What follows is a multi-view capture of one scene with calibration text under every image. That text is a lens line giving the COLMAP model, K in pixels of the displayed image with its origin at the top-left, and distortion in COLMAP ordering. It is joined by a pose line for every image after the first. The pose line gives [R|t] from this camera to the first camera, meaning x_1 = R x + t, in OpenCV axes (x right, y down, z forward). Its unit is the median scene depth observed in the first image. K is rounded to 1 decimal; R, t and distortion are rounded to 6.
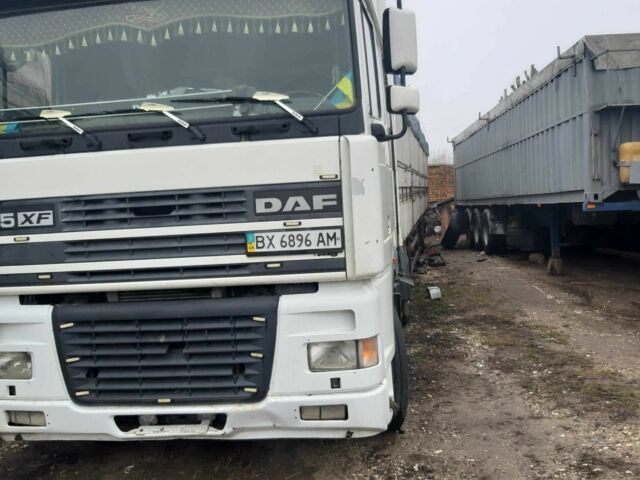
lens RADIAL K [[670.0, 0, 320.0], [0, 670.0, 240.0], [0, 0, 1]] dist [0.153985, -0.355466]
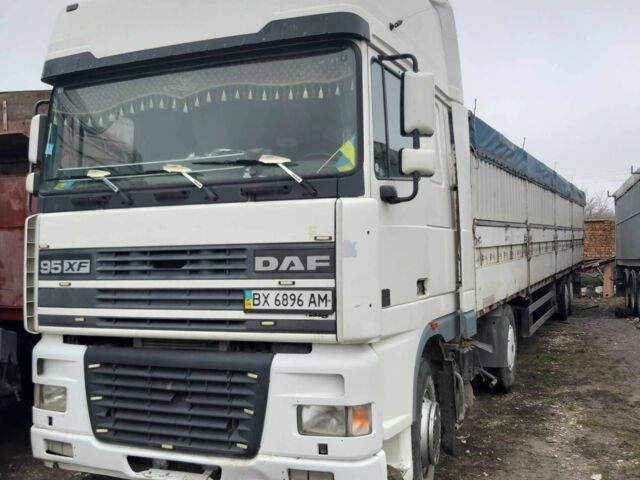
lens RADIAL K [[670.0, 0, 320.0], [0, 670.0, 240.0], [0, 0, 1]] dist [0.153985, -0.355466]
pose [[0.964572, 0.036193, -0.261326, 0.262426], [-0.054296, 0.996574, -0.062390, -0.027794], [0.258173, 0.074368, 0.963232, 0.030269]]
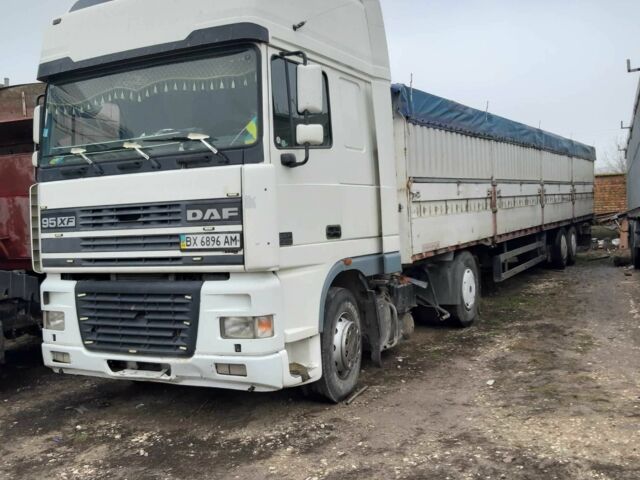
lens RADIAL K [[670.0, 0, 320.0], [0, 670.0, 240.0], [0, 0, 1]] dist [0.153985, -0.355466]
pose [[0.941250, 0.028138, -0.336537, 0.618434], [-0.031517, 0.999493, -0.004581, -0.002011], [0.336237, 0.014919, 0.941659, -0.212139]]
